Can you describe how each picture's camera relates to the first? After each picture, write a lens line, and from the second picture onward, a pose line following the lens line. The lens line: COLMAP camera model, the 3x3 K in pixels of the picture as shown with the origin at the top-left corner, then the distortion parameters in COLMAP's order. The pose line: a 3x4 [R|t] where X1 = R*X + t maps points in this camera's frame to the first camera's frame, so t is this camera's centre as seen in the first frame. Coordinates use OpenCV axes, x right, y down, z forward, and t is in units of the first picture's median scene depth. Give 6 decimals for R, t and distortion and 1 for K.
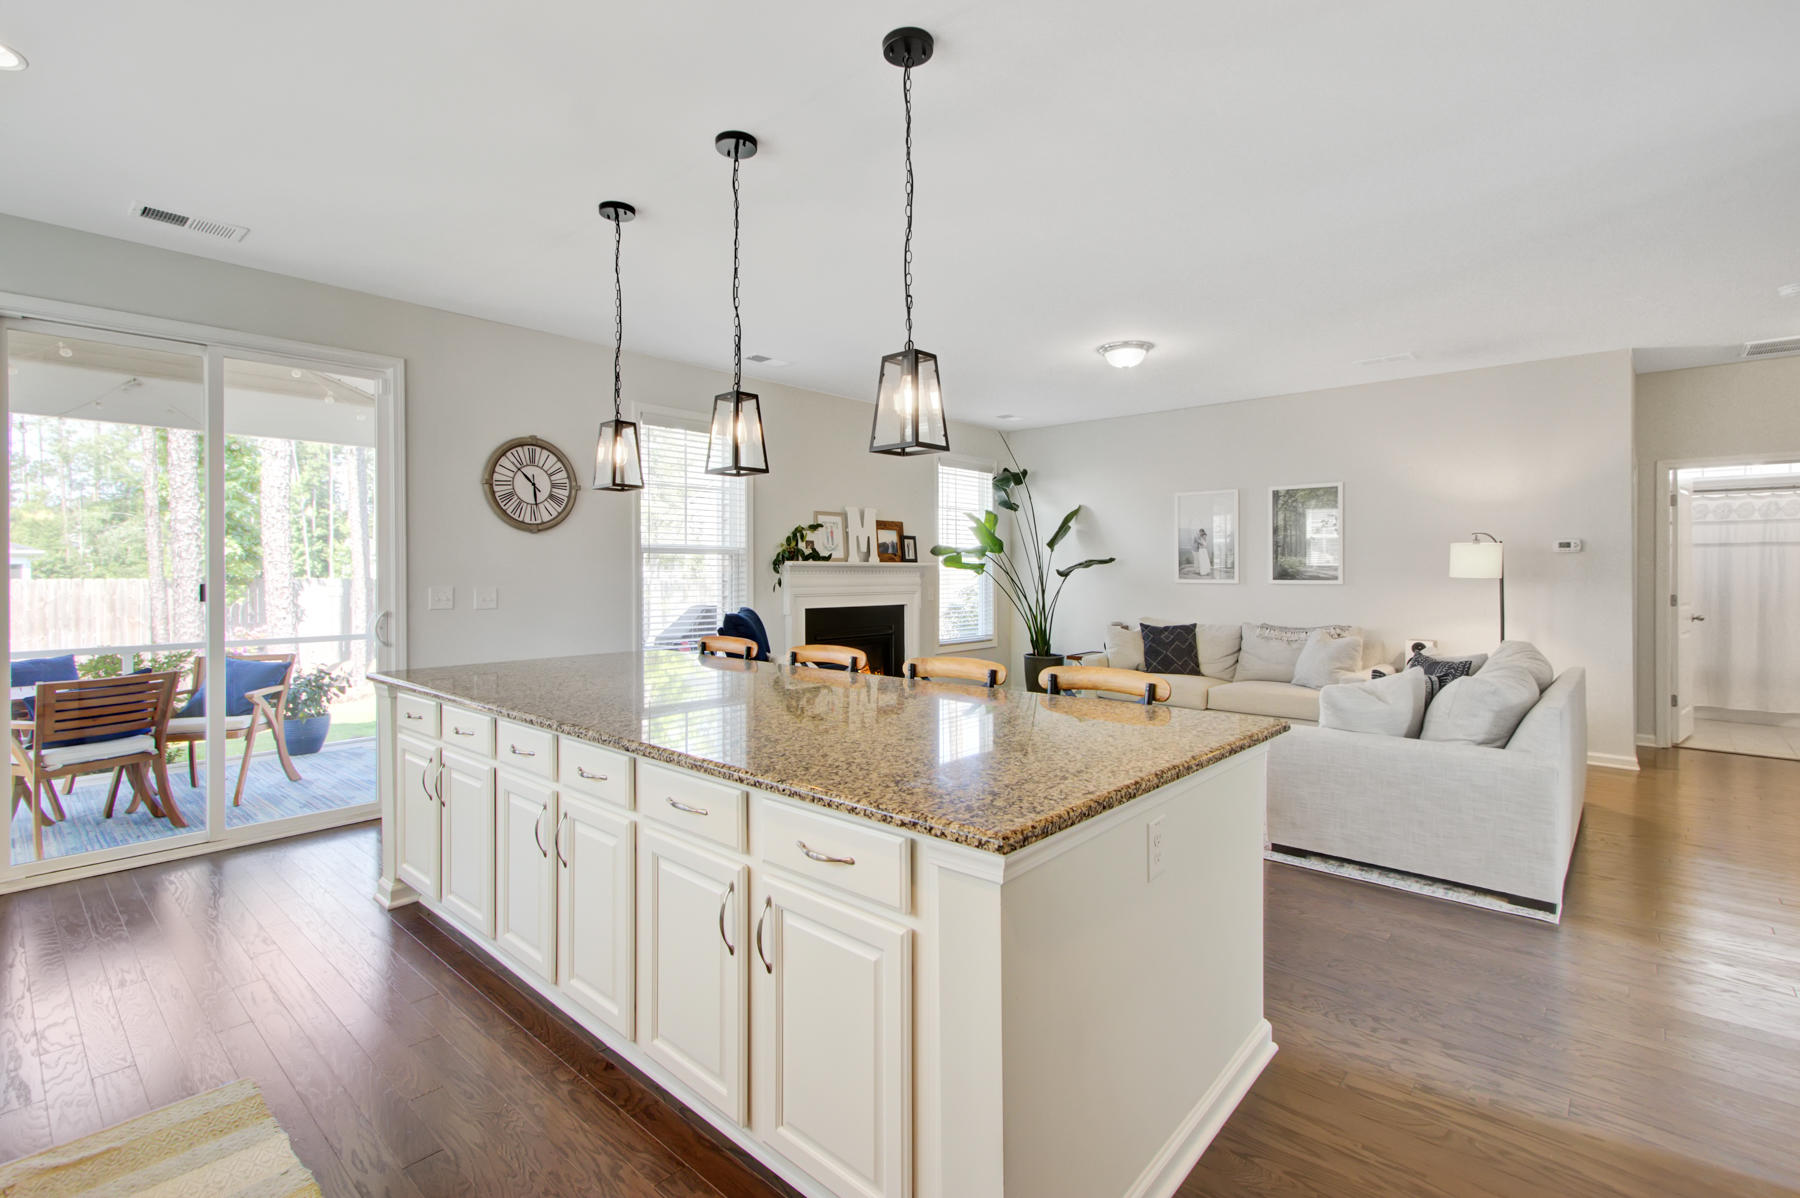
lens RADIAL K [[815.1, 0, 872.3], [0, 815.1, 572.9], [0, 0, 1]] dist [0.007909, 0.000618]
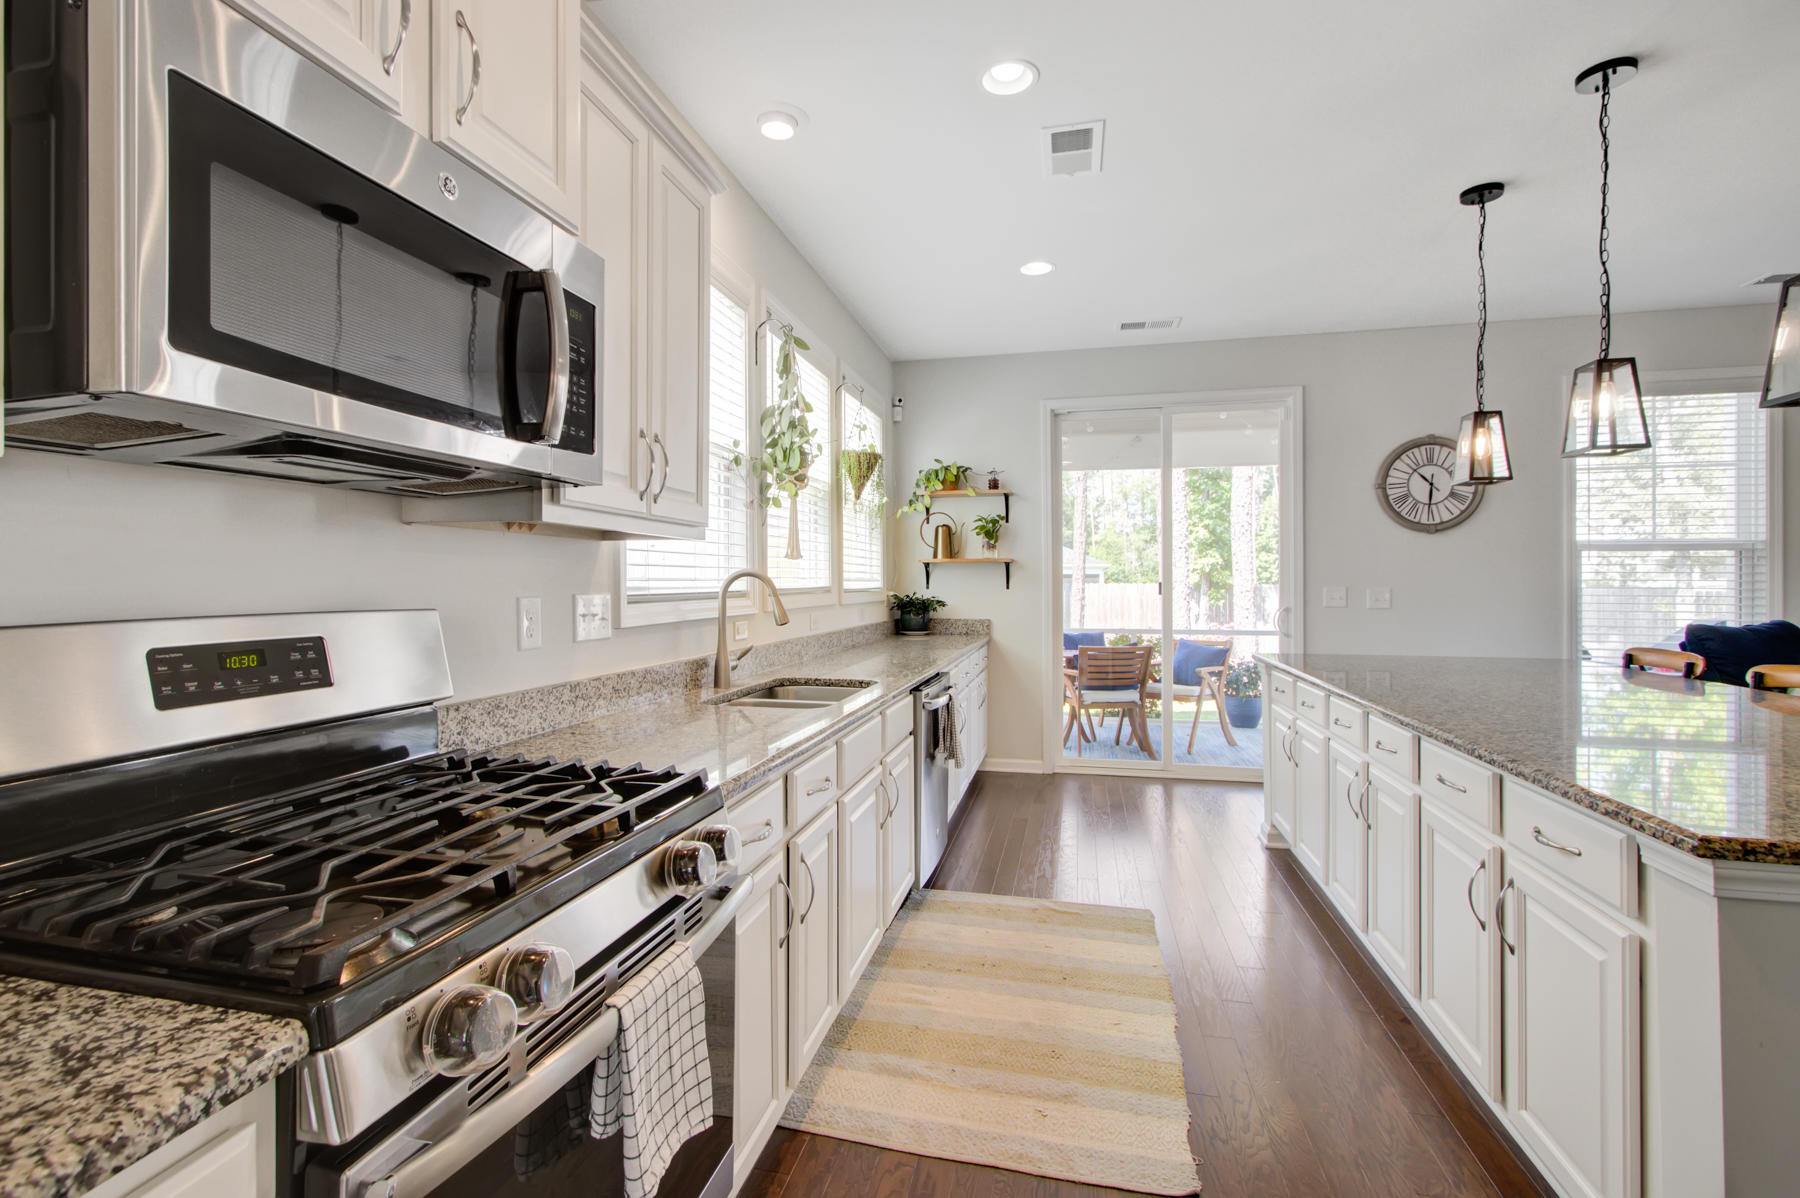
lens RADIAL K [[826.5, 0, 902.0], [0, 826.5, 583.0], [0, 0, 1]] dist [-0.013225, 0.000438]
pose [[0.505107, 0.002836, -0.863052, 0.137678], [-0.001442, 0.999996, 0.002442, 0.011191], [0.863056, 0.000011, 0.505109, -0.061680]]
